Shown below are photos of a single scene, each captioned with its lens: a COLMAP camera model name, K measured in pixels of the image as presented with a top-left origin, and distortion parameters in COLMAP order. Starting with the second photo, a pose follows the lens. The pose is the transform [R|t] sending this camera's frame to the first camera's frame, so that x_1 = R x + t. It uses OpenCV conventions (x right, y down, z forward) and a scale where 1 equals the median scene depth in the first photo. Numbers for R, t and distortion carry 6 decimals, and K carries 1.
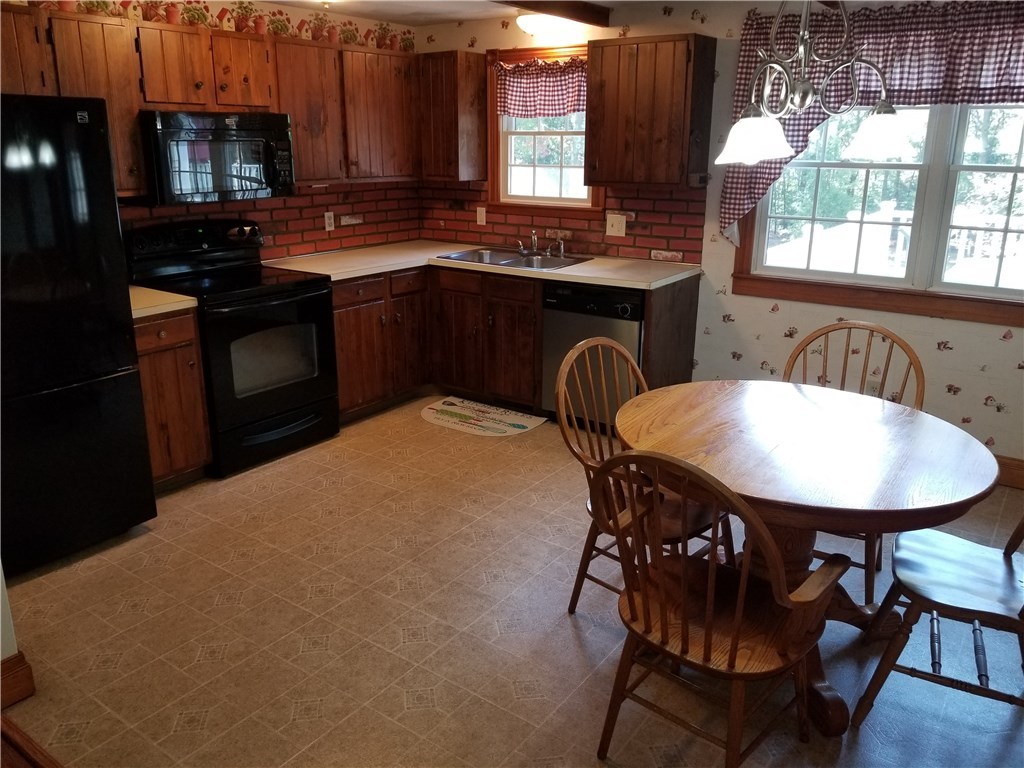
lens RADIAL K [[815.5, 0, 510.0], [0, 815.5, 363.0], [0, 0, 1]] dist [0.072404, -0.106938]
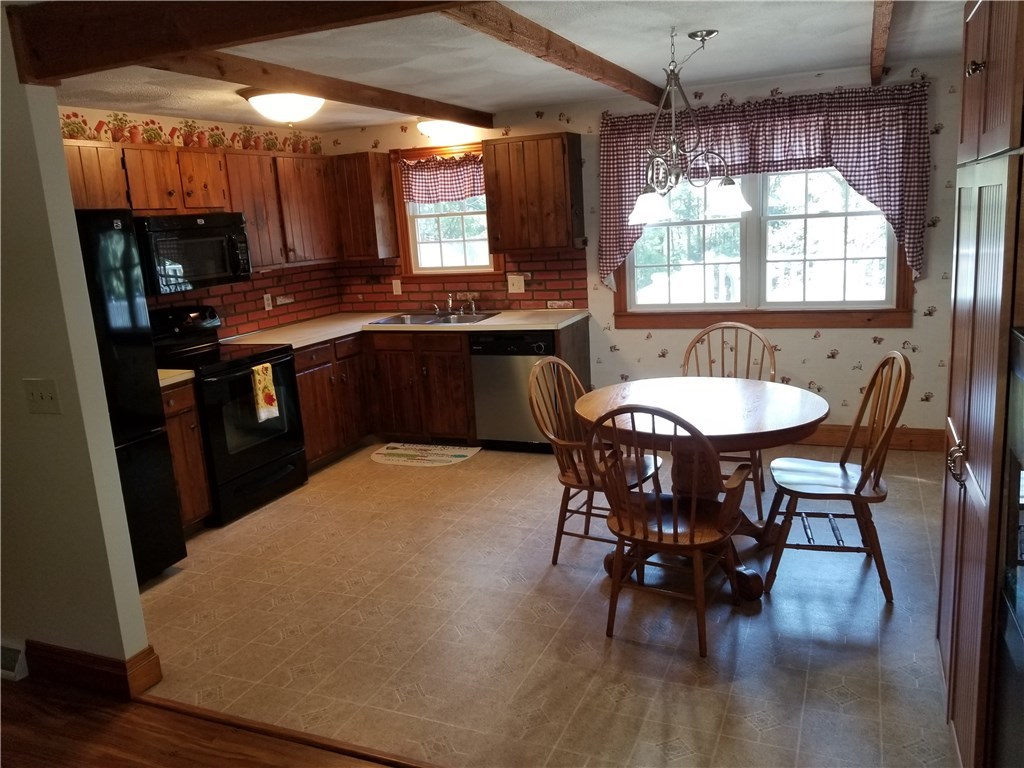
lens RADIAL K [[815.5, 0, 517.6], [0, 815.5, 388.8], [0, 0, 1]] dist [0.072404, -0.106938]
pose [[0.972167, -0.110390, 0.206654, -0.156939], [0.123416, 0.991033, -0.051199, 0.057194], [-0.199149, 0.075279, 0.977074, -0.211764]]
